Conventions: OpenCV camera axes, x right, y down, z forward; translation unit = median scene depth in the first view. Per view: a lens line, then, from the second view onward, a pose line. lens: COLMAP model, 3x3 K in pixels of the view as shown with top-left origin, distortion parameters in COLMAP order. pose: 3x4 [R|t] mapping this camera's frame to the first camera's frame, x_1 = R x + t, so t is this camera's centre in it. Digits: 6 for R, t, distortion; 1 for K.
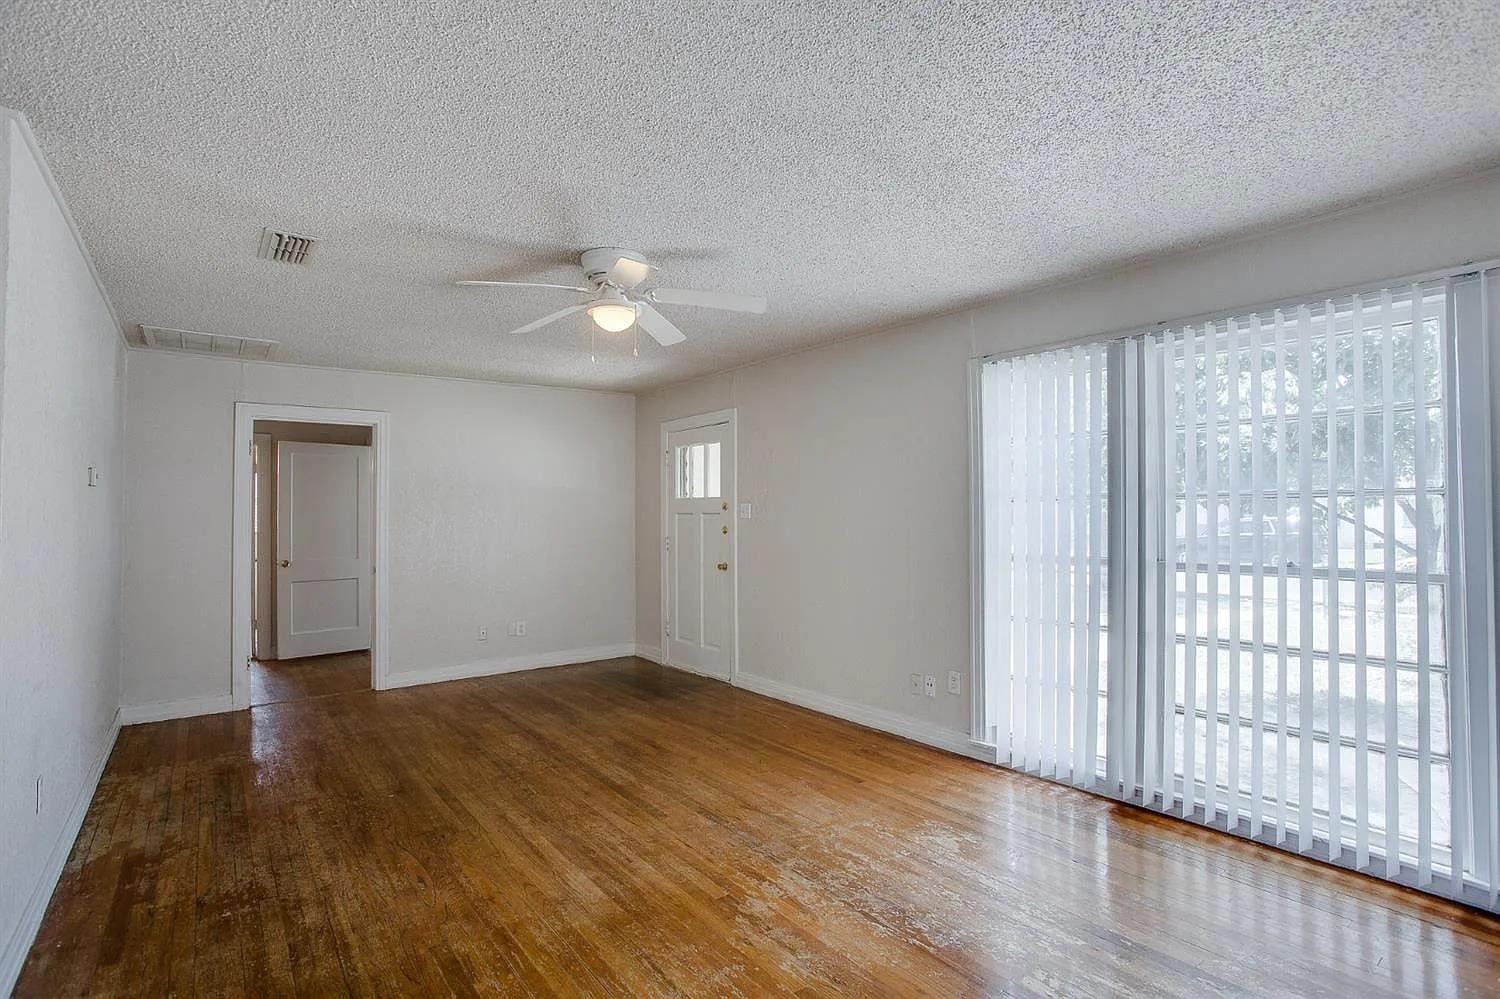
lens RADIAL K [[727.4, 0, 746.8], [0, 727.4, 494.8], [0, 0, 1]] dist [-0.073737, 0.021432]
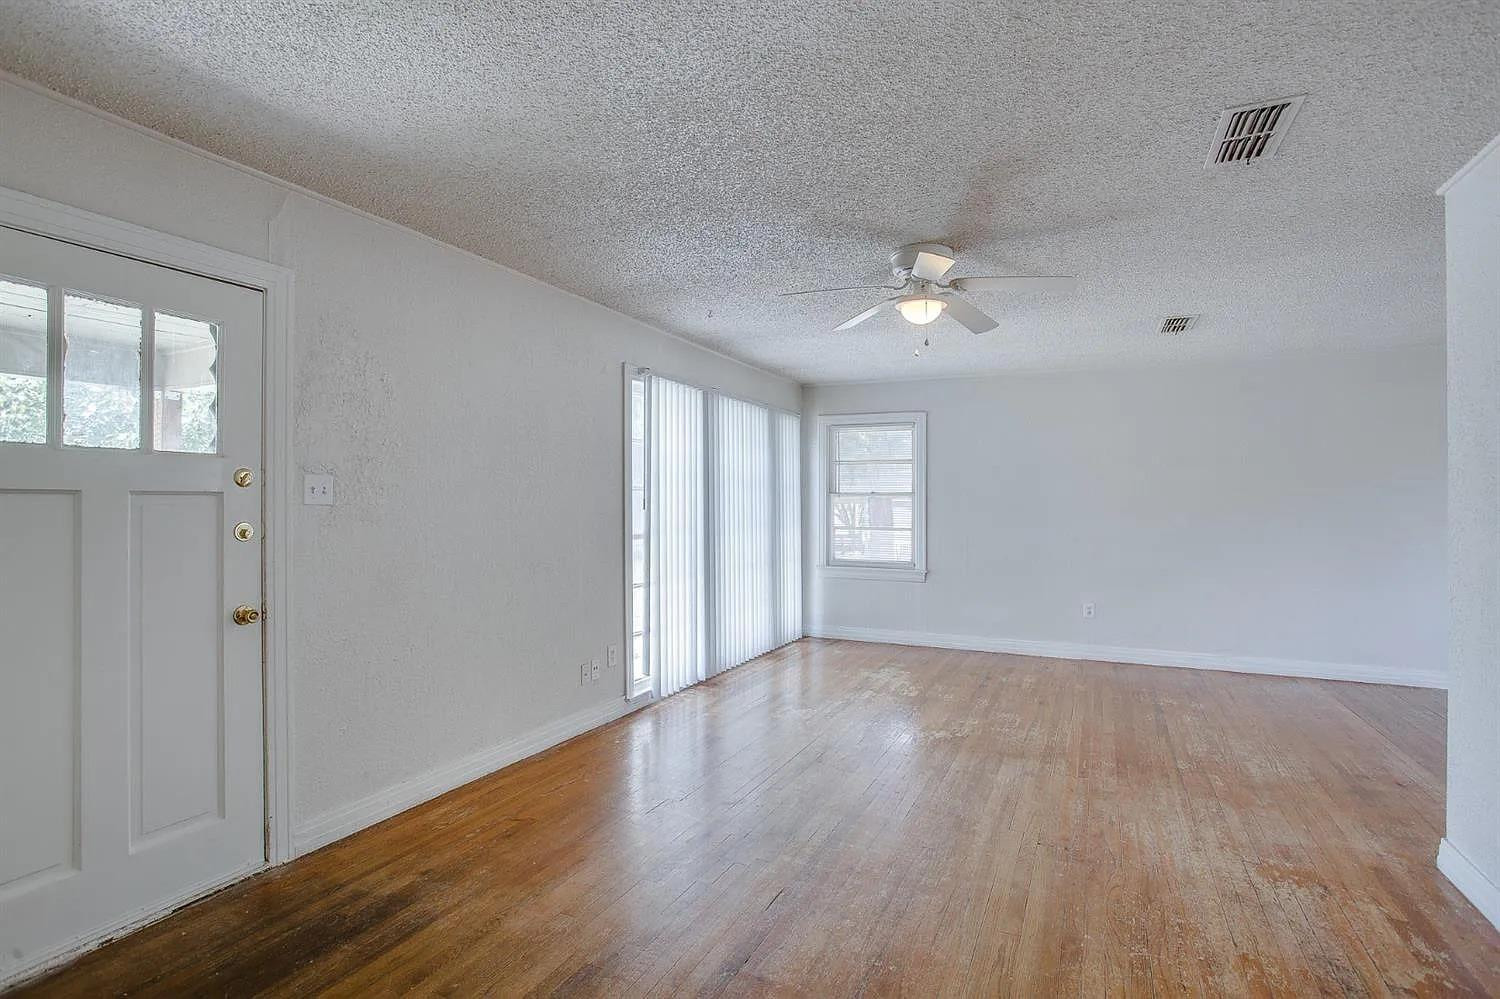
lens RADIAL K [[738.2, 0, 748.5], [0, 738.2, 503.2], [0, 0, 1]] dist [-0.070176, 0.021198]
pose [[-0.455957, 0.003248, 0.889996, -1.104643], [-0.023840, 0.999590, -0.015861, 0.061344], [-0.889682, -0.028449, -0.455693, 1.858602]]
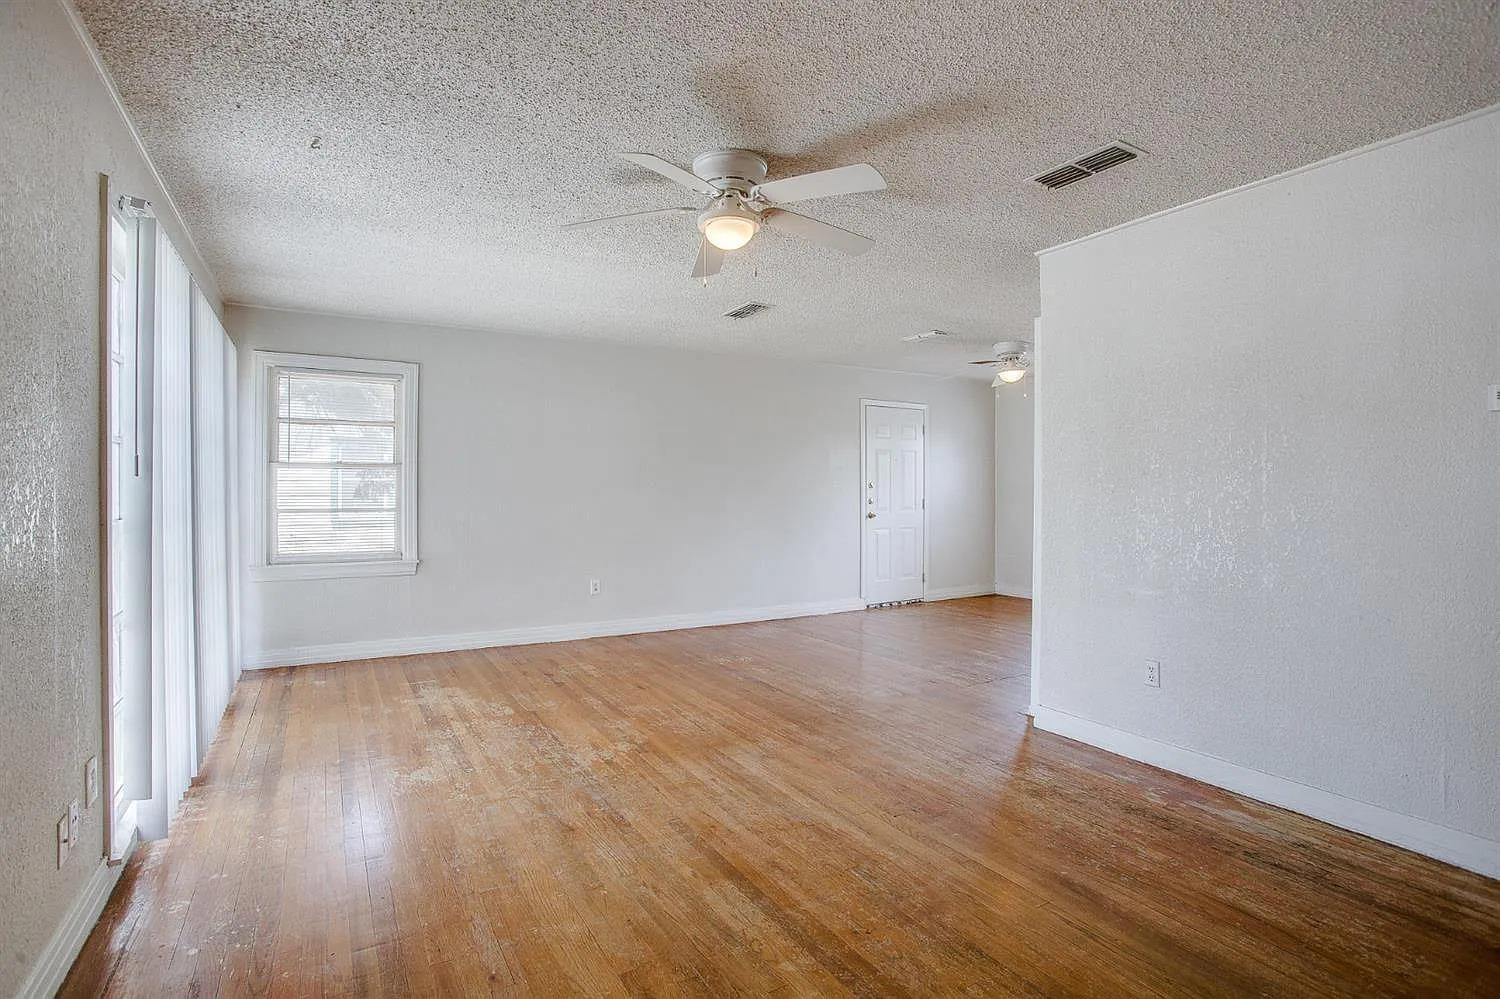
lens RADIAL K [[727.4, 0, 746.8], [0, 727.4, 494.8], [0, 0, 1]] dist [-0.073737, 0.021432]
pose [[-0.993264, 0.002850, 0.115837, -0.331211], [0.000820, 0.999845, -0.017570, 0.089562], [-0.115869, -0.017357, -0.993113, 2.018356]]
